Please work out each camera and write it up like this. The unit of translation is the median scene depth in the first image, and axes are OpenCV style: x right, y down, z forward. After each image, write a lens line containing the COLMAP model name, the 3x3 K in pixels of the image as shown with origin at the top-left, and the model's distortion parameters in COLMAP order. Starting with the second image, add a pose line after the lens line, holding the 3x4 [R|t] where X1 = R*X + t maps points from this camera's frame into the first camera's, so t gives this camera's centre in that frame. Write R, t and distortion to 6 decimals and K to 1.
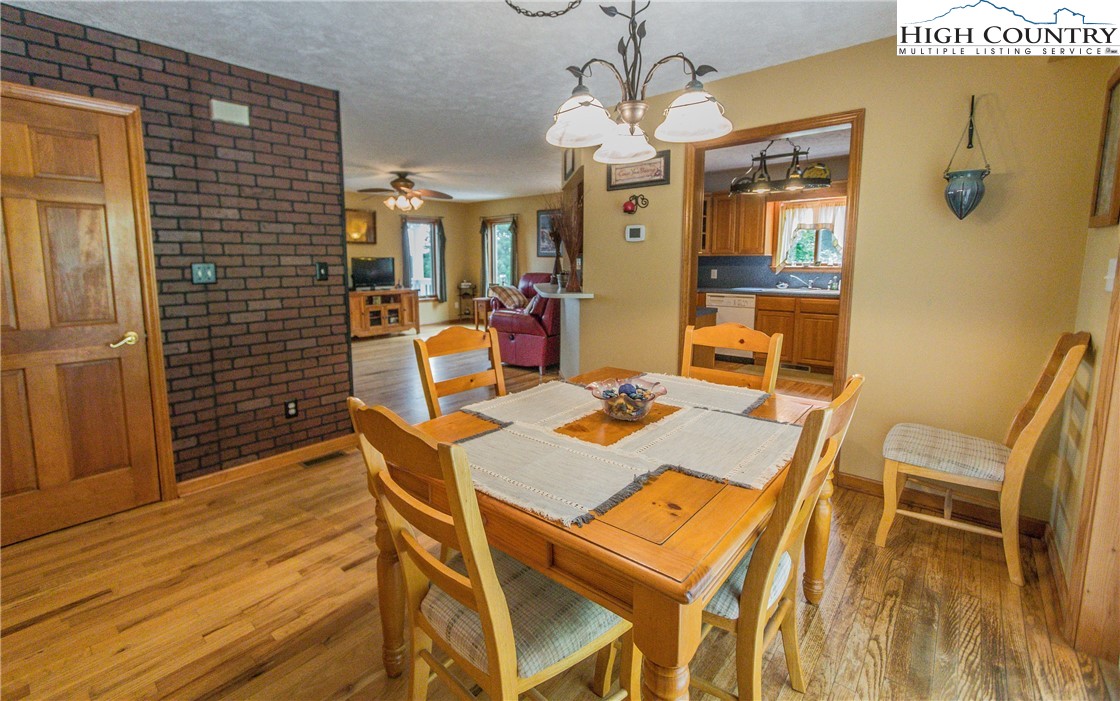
lens RADIAL K [[498.7, 0, 544.9], [0, 498.7, 315.7], [0, 0, 1]] dist [0.004068, 0.000417]
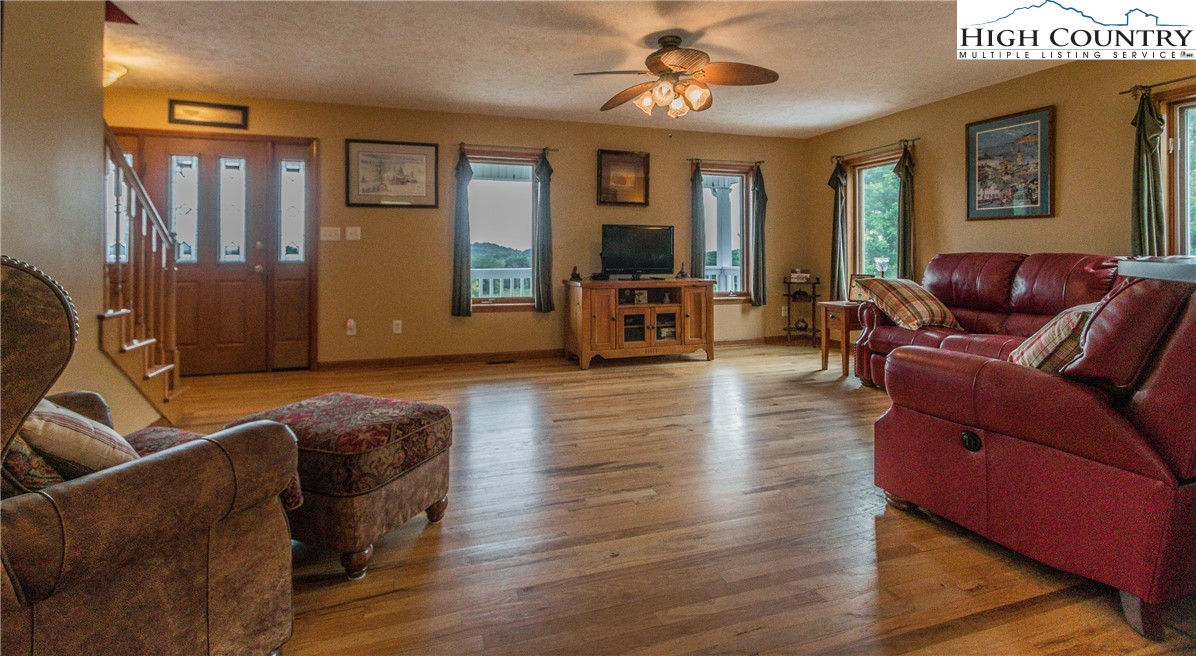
lens RADIAL K [[516.8, 0, 574.8], [0, 516.8, 249.2], [0, 0, 1]] dist [-0.002066, 0.001067]
pose [[0.844263, -0.002937, -0.535920, -0.071544], [-0.063518, 0.992388, -0.105502, -0.016722], [0.532151, 0.123112, 0.837651, 0.422406]]
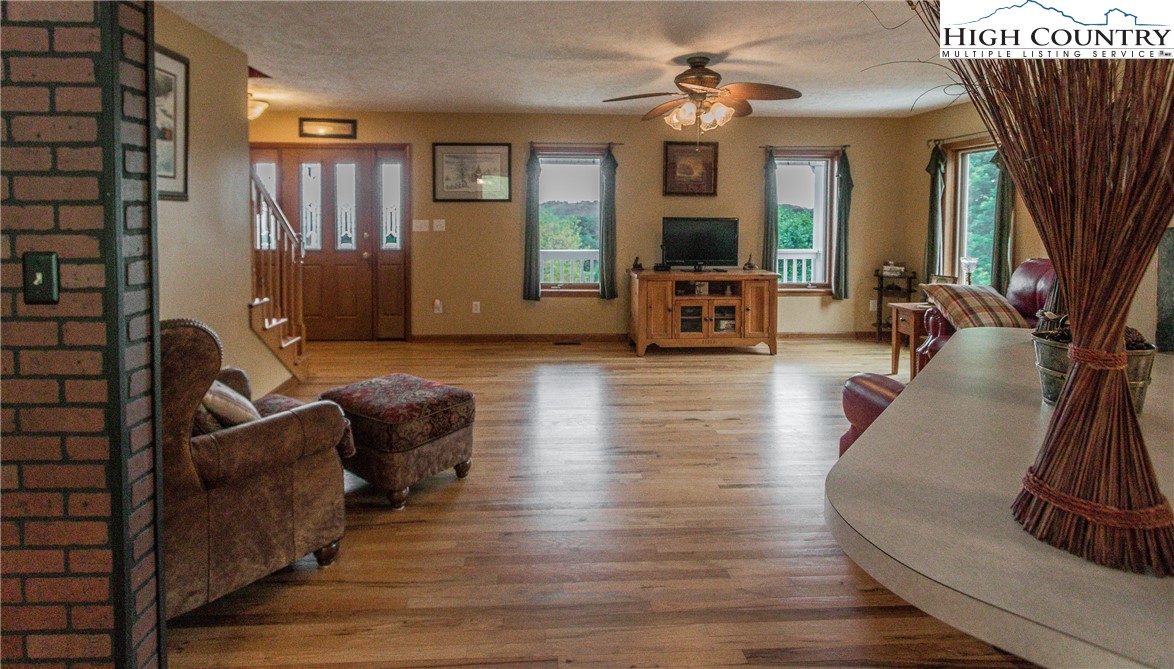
lens RADIAL K [[556.5, 0, 567.5], [0, 556.5, 228.7], [0, 0, 1]] dist [0.002343, -0.001004]
pose [[0.688264, 0.030937, -0.724800, 0.034643], [-0.091000, 0.994881, -0.043948, -0.056121], [0.719730, 0.096205, 0.687556, 0.401085]]
